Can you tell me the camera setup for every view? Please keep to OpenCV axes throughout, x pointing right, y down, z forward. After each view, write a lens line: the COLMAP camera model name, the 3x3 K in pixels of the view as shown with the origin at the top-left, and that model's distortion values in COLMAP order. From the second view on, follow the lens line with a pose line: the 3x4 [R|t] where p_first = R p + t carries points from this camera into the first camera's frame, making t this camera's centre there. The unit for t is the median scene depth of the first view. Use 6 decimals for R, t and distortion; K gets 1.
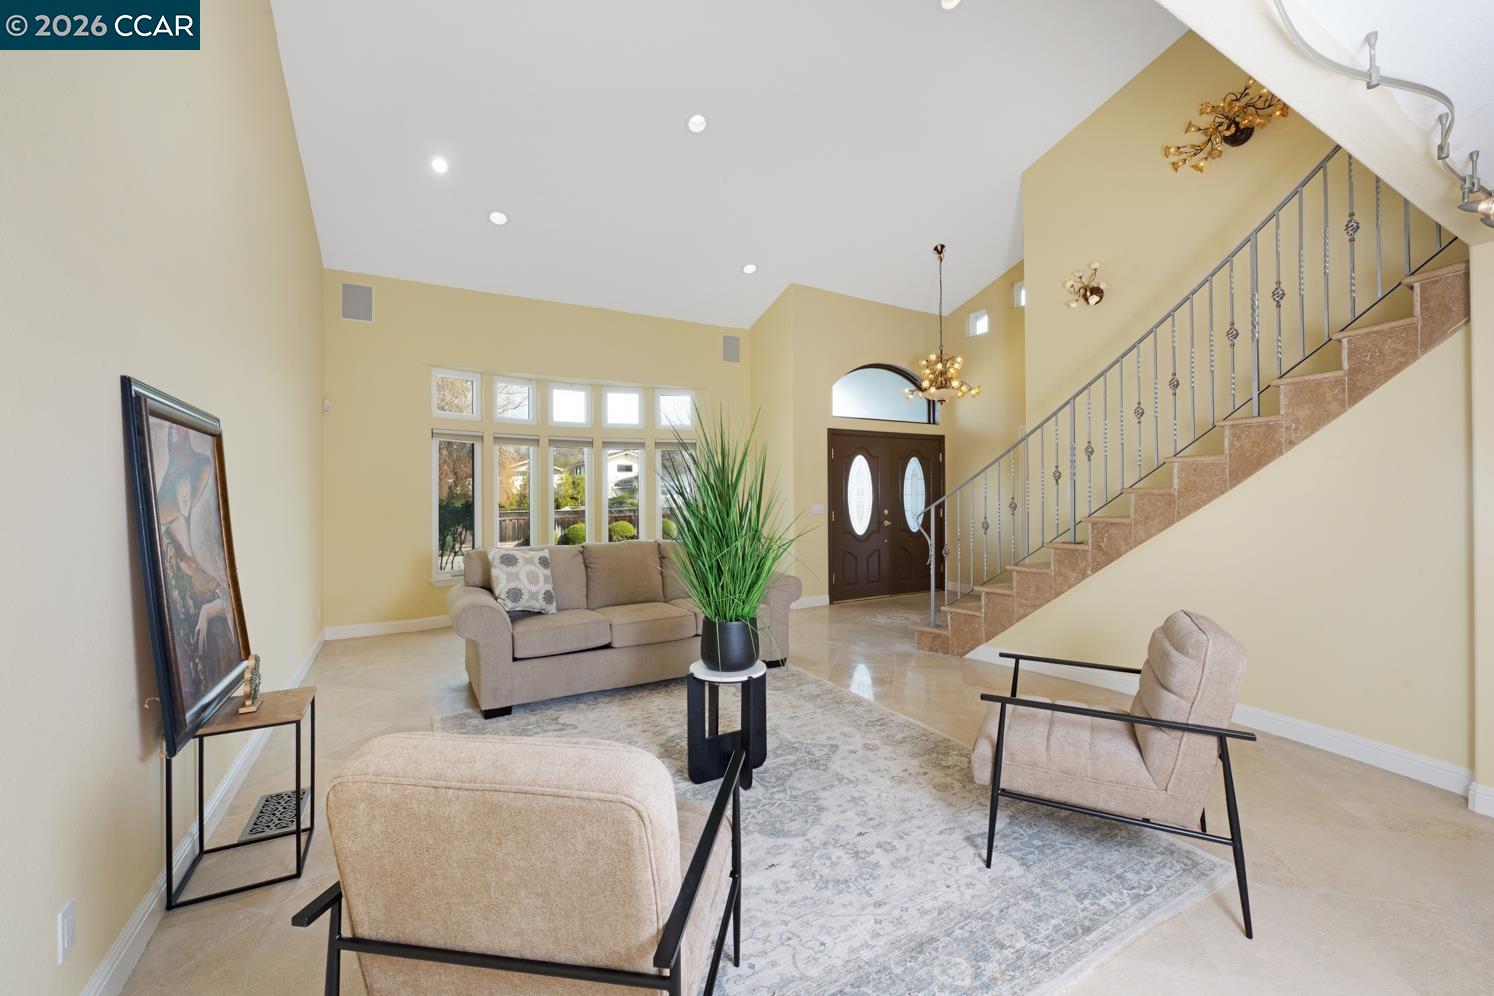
lens RADIAL K [[593.1, 0, 738.2], [0, 593.1, 486.5], [0, 0, 1]] dist [-0.008176, -0.000220]
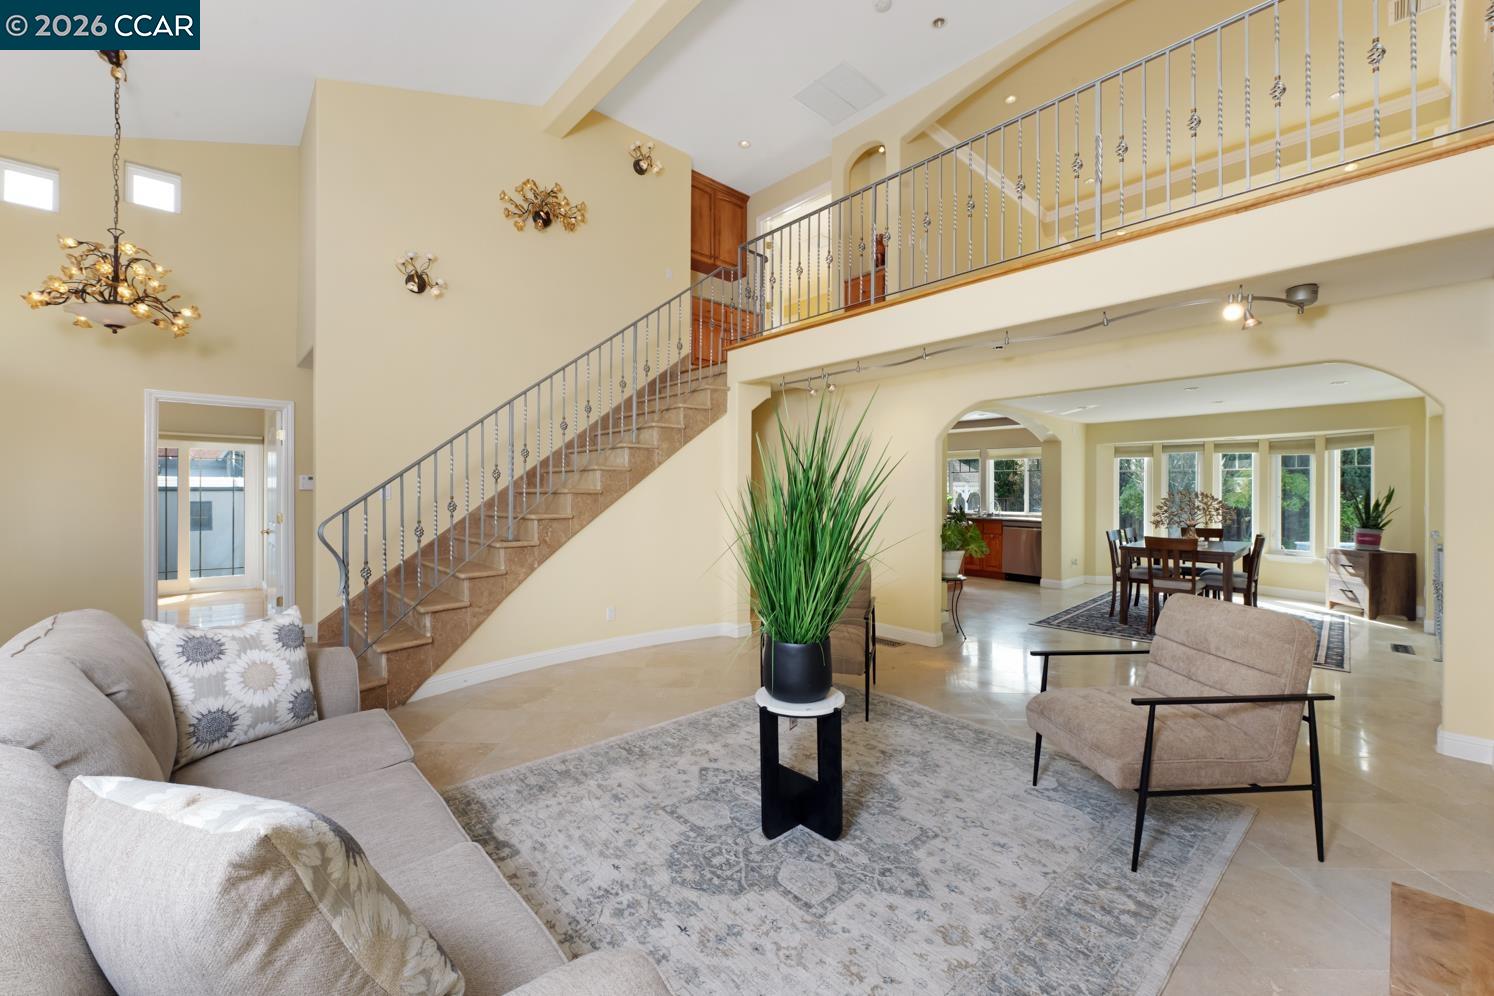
lens RADIAL K [[602.6, 0, 747.0], [0, 602.6, 498.0], [0, 0, 1]] dist [-0.008361, -0.000086]
pose [[-0.232380, -0.005391, 0.972610, -0.731373], [-0.014154, 0.999897, 0.002160, 0.016053], [-0.972522, -0.013265, -0.232433, 1.120864]]
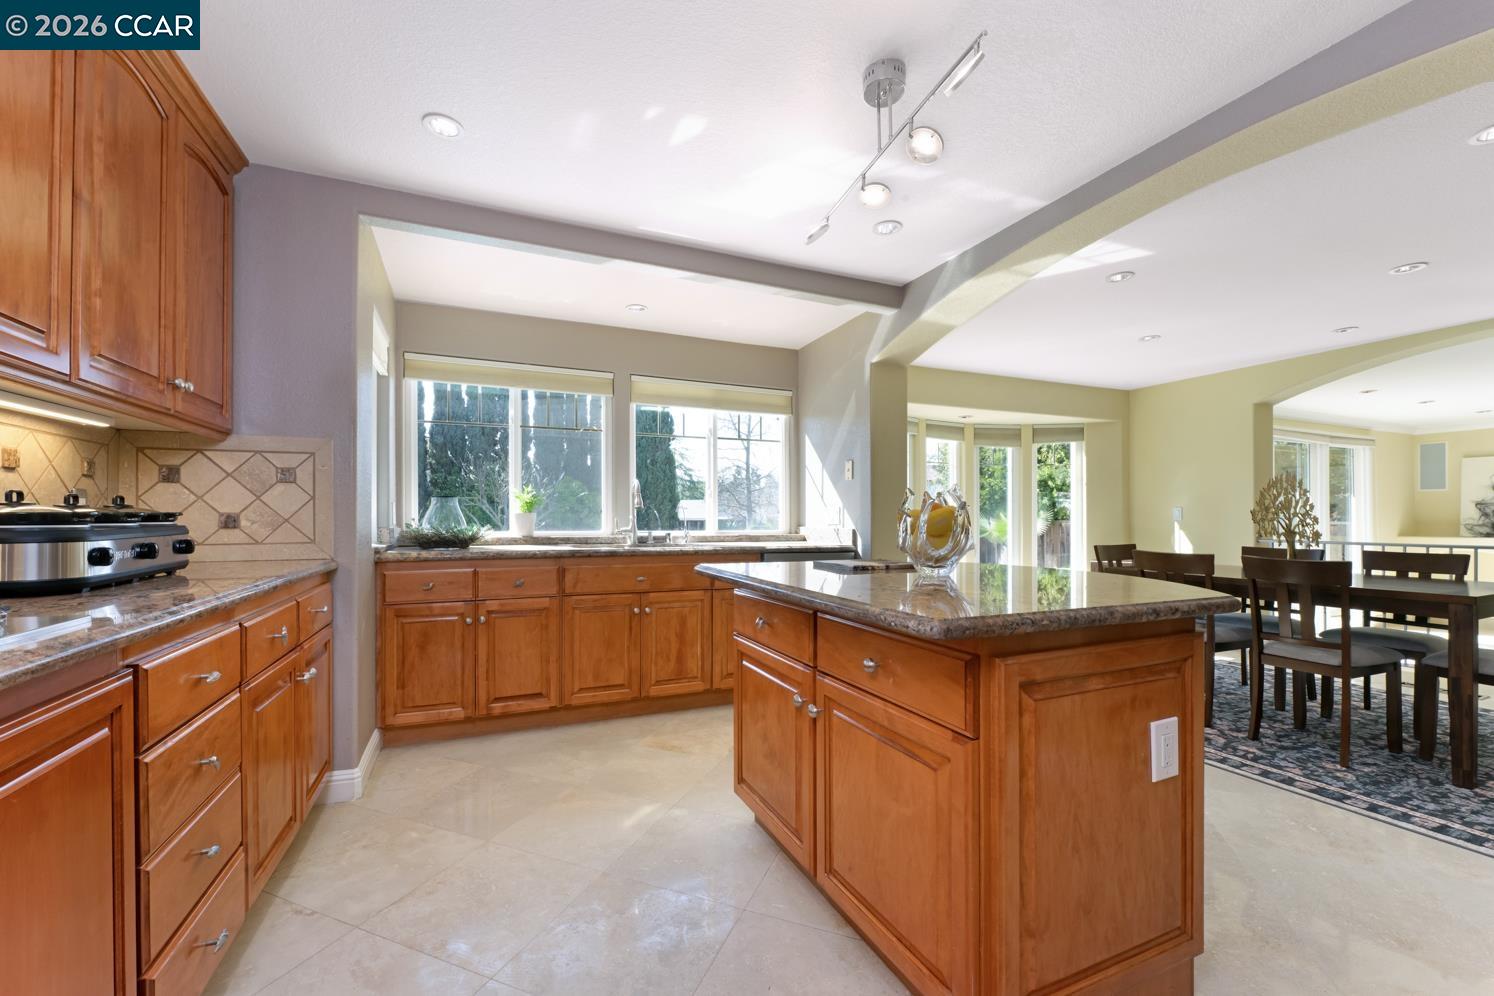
lens RADIAL K [[606.1, 0, 741.5], [0, 606.1, 497.7], [0, 0, 1]] dist [-0.000822, 0.000037]
pose [[-0.995343, 0.008929, 0.095979, 1.711670], [0.003868, 0.998598, -0.052786, 0.071233], [-0.096316, -0.052169, -0.993983, 0.385599]]
